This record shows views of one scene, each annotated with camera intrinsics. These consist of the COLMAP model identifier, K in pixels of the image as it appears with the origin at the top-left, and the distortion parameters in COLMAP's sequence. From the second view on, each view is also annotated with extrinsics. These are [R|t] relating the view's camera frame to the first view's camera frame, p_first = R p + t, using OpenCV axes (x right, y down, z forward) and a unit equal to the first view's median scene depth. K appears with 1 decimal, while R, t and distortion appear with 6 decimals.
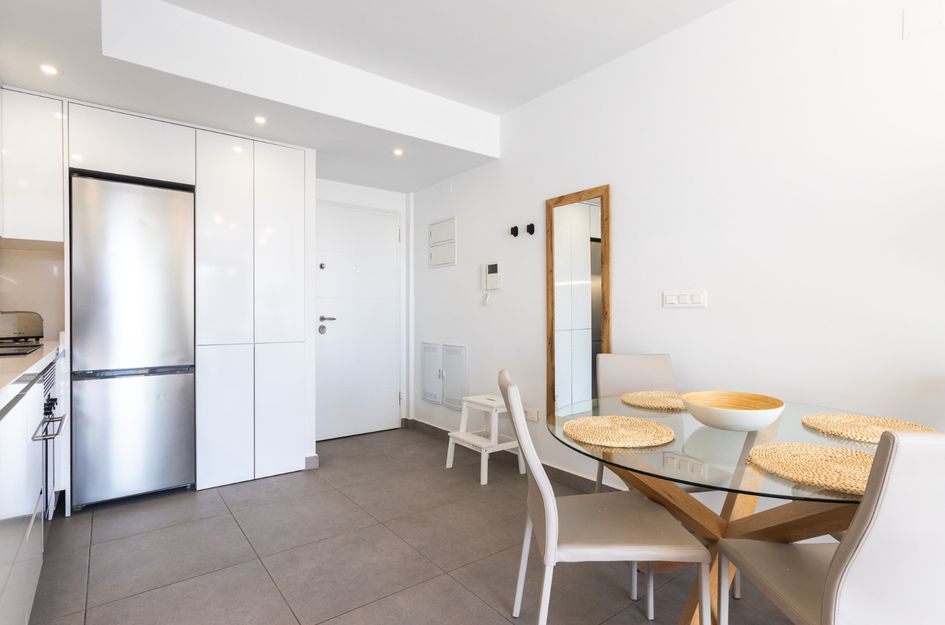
lens RADIAL K [[473.0, 0, 466.6], [0, 473.0, 313.4], [0, 0, 1]] dist [-0.030336, 0.023153]
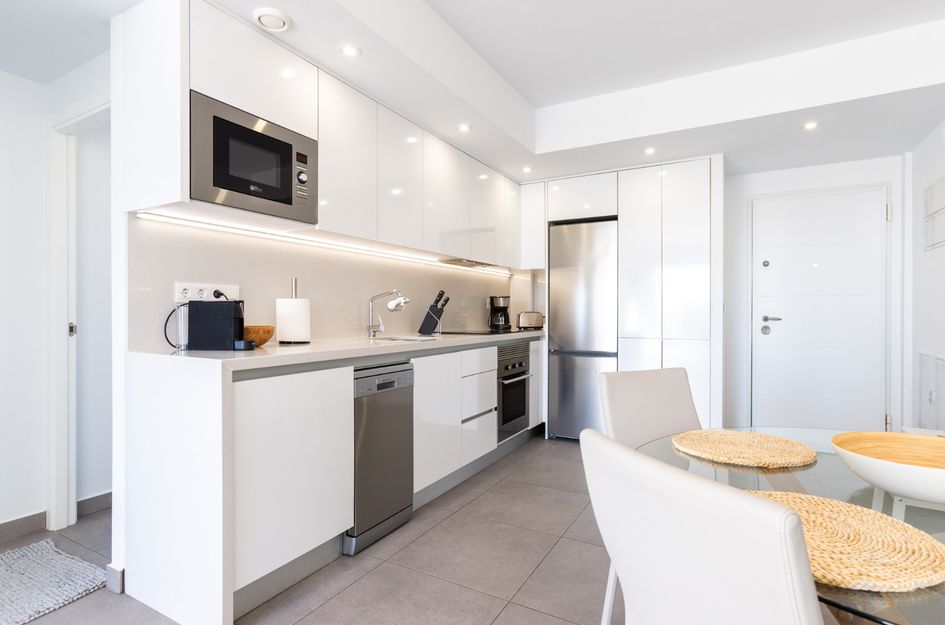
lens RADIAL K [[473.0, 0, 466.6], [0, 473.0, 313.4], [0, 0, 1]] dist [-0.030336, 0.023153]
pose [[0.389374, 0.000552, -0.921080, 0.470797], [-0.001548, 0.999999, -0.000055, 0.002187], [0.921078, 0.001447, 0.389374, 0.103682]]
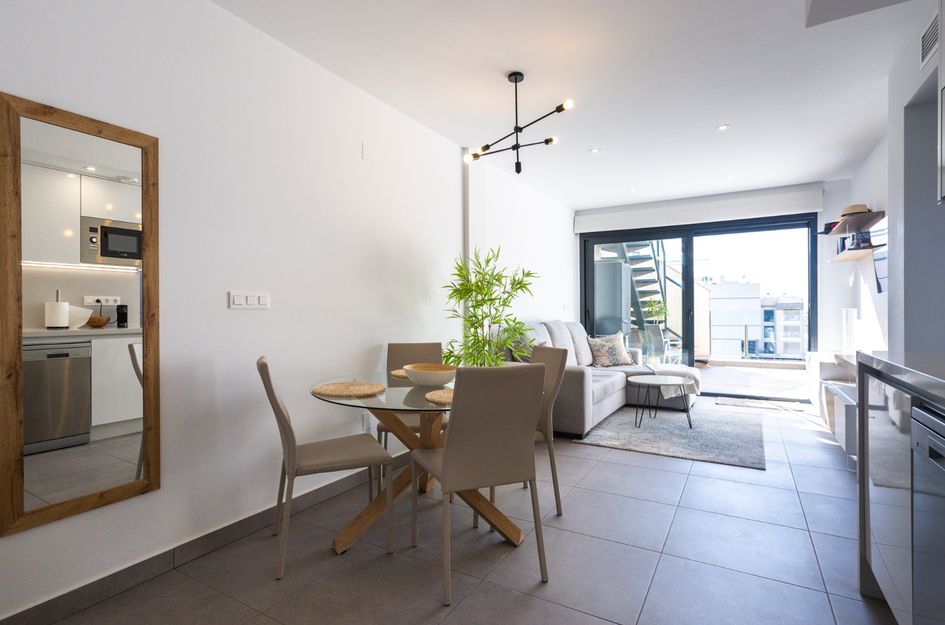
lens RADIAL K [[473.0, 0, 466.6], [0, 473.0, 313.4], [0, 0, 1]] dist [-0.030336, 0.023153]
pose [[-0.371695, -0.002354, 0.928352, -0.515673], [0.008265, 0.999949, 0.005844, -0.004307], [-0.928318, 0.009845, -0.371657, 0.785419]]
